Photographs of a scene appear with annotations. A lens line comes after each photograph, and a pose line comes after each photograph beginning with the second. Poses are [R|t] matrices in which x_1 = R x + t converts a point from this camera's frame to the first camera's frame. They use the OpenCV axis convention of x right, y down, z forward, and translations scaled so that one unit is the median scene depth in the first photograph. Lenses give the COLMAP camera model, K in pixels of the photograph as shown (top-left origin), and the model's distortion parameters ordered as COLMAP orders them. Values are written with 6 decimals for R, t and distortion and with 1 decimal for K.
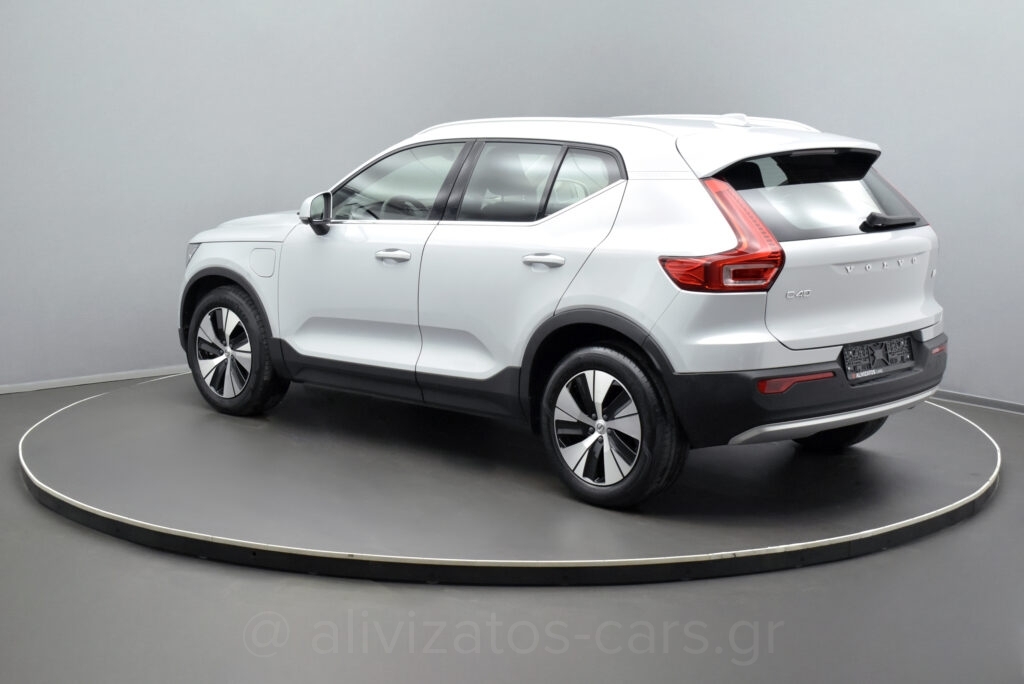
lens RADIAL K [[1619.5, 0, 512.0], [0, 1619.5, 342.0], [0, 0, 1]] dist [0.005176, 0.020991]
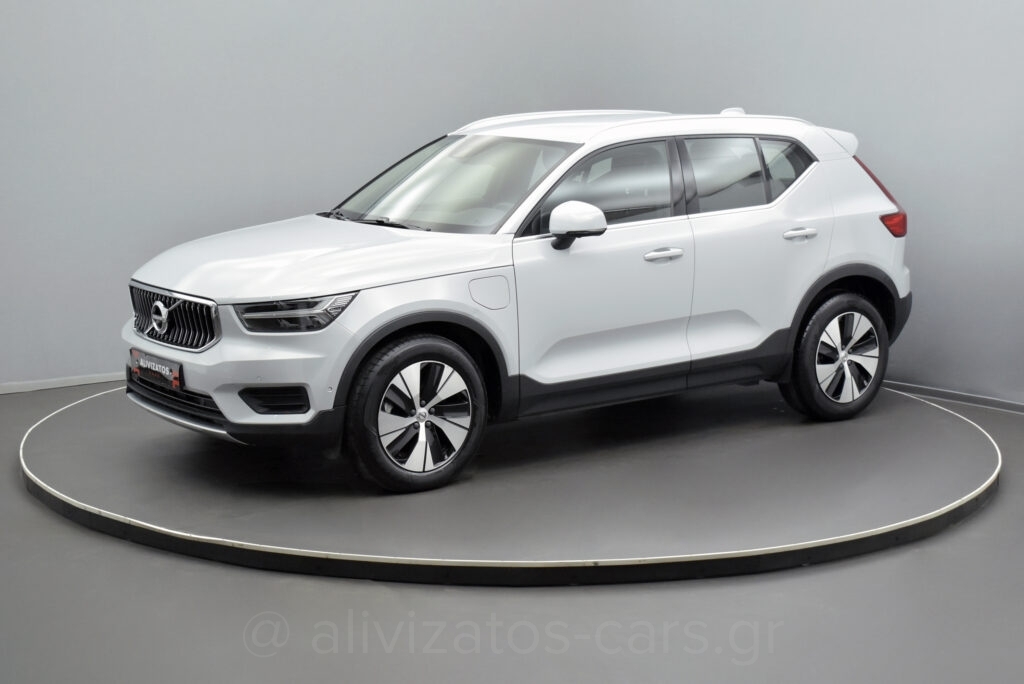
lens RADIAL K [[1619.5, 0, 512.0], [0, 1619.5, 342.0], [0, 0, 1]] dist [0.005176, 0.020991]
pose [[0.160149, -0.164443, 0.973299, -1.162308], [0.146334, 0.979086, 0.141343, -0.168060], [-0.976186, 0.119790, 0.180863, 0.976828]]
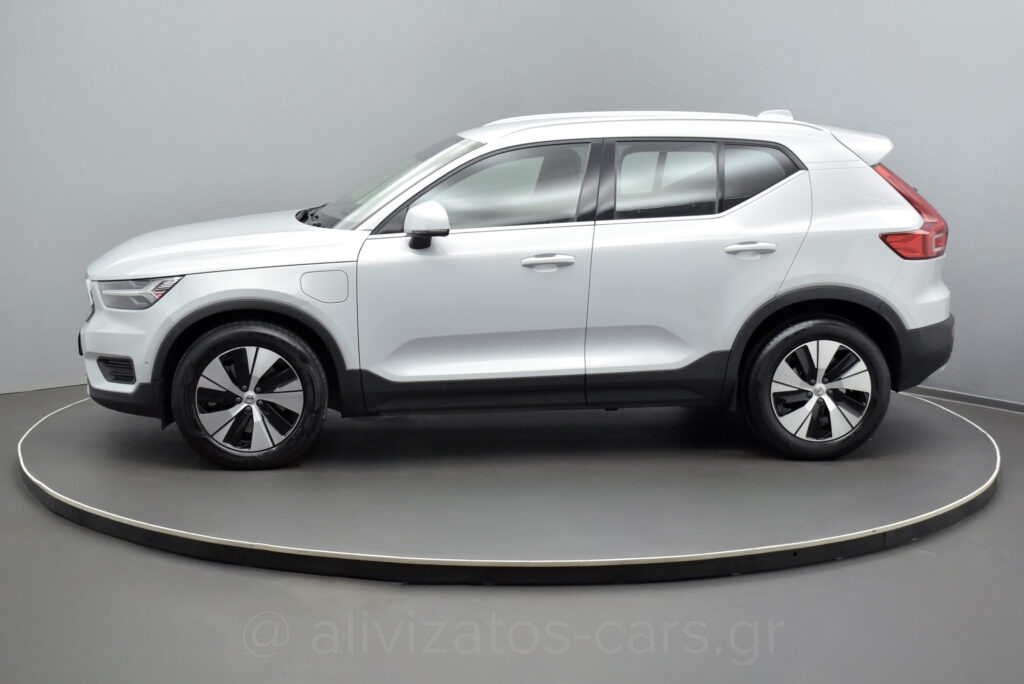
lens RADIAL K [[1619.5, 0, 512.0], [0, 1619.5, 342.0], [0, 0, 1]] dist [0.005176, 0.020991]
pose [[0.646821, -0.124403, 0.752427, -0.884979], [0.119018, 0.990984, 0.061531, -0.072076], [-0.753297, 0.049753, 0.655796, 0.402555]]
